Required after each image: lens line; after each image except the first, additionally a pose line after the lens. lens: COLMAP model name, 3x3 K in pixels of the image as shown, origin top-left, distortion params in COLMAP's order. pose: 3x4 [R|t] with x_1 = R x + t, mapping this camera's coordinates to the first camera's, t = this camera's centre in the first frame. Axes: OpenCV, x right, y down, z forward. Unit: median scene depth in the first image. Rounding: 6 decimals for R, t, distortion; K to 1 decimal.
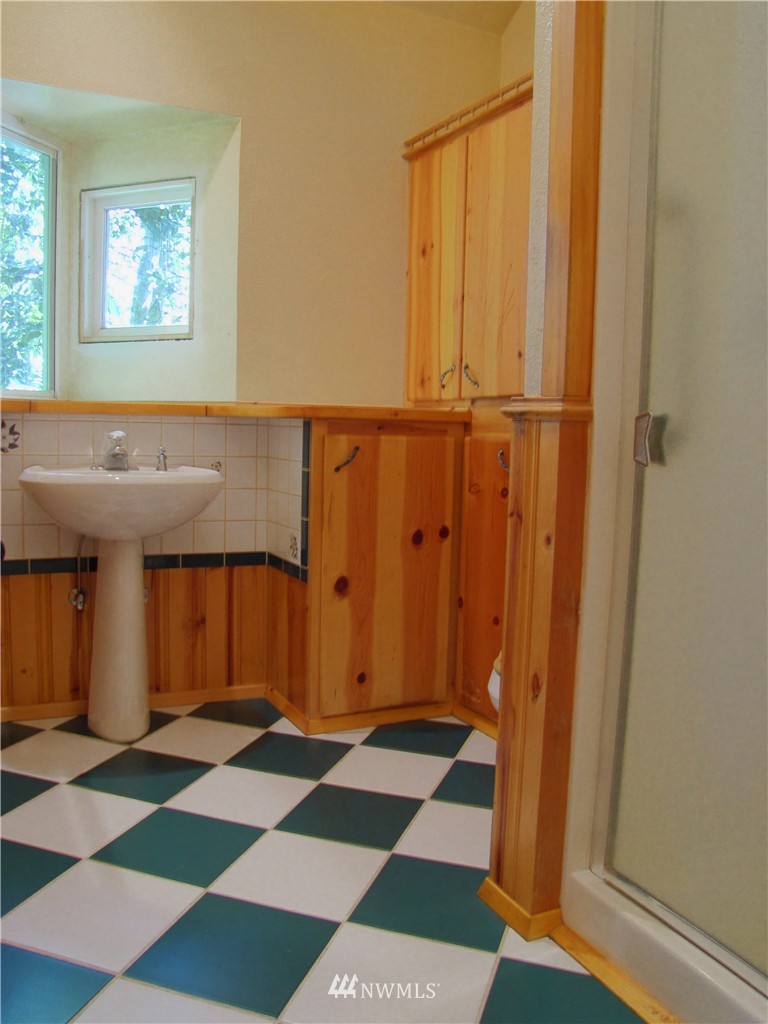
lens RADIAL K [[830.6, 0, 384.0], [0, 830.6, 512.0], [0, 0, 1]] dist [-0.003149, -0.000114]
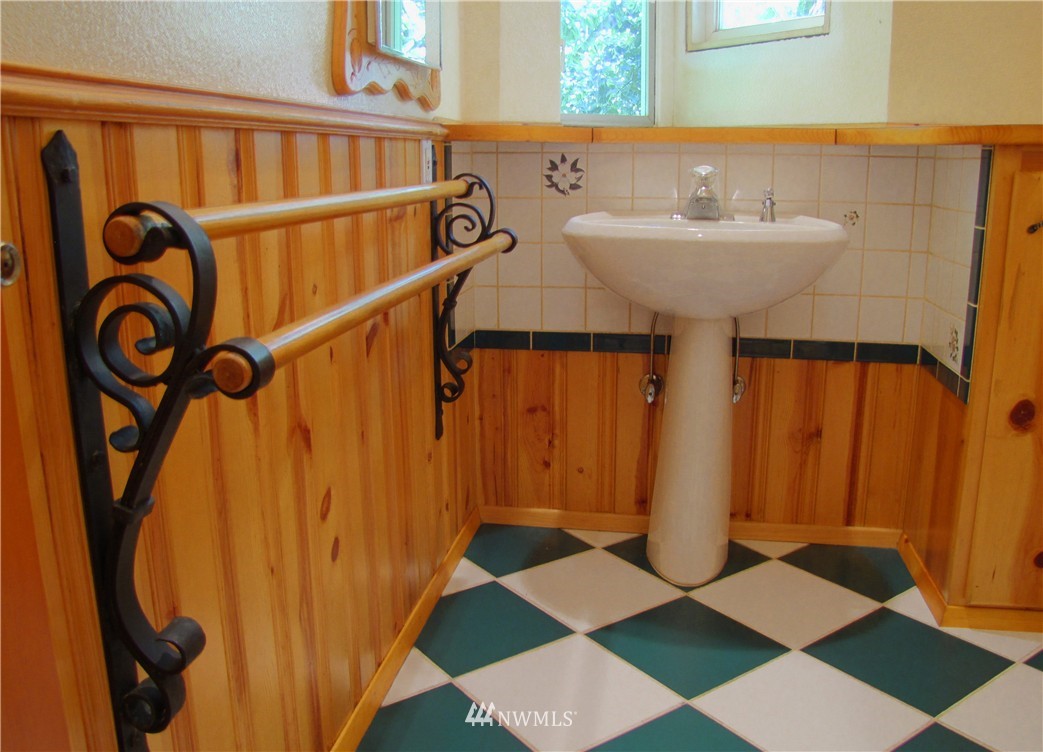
lens RADIAL K [[929.3, 0, 521.5], [0, 929.3, 376.0], [0, 0, 1]] dist [-0.193229, 0.157530]
pose [[0.810425, 0.109850, -0.575452, 0.024890], [-0.036010, 0.989746, 0.138221, -0.019721], [0.584735, -0.091296, 0.806071, 0.236944]]
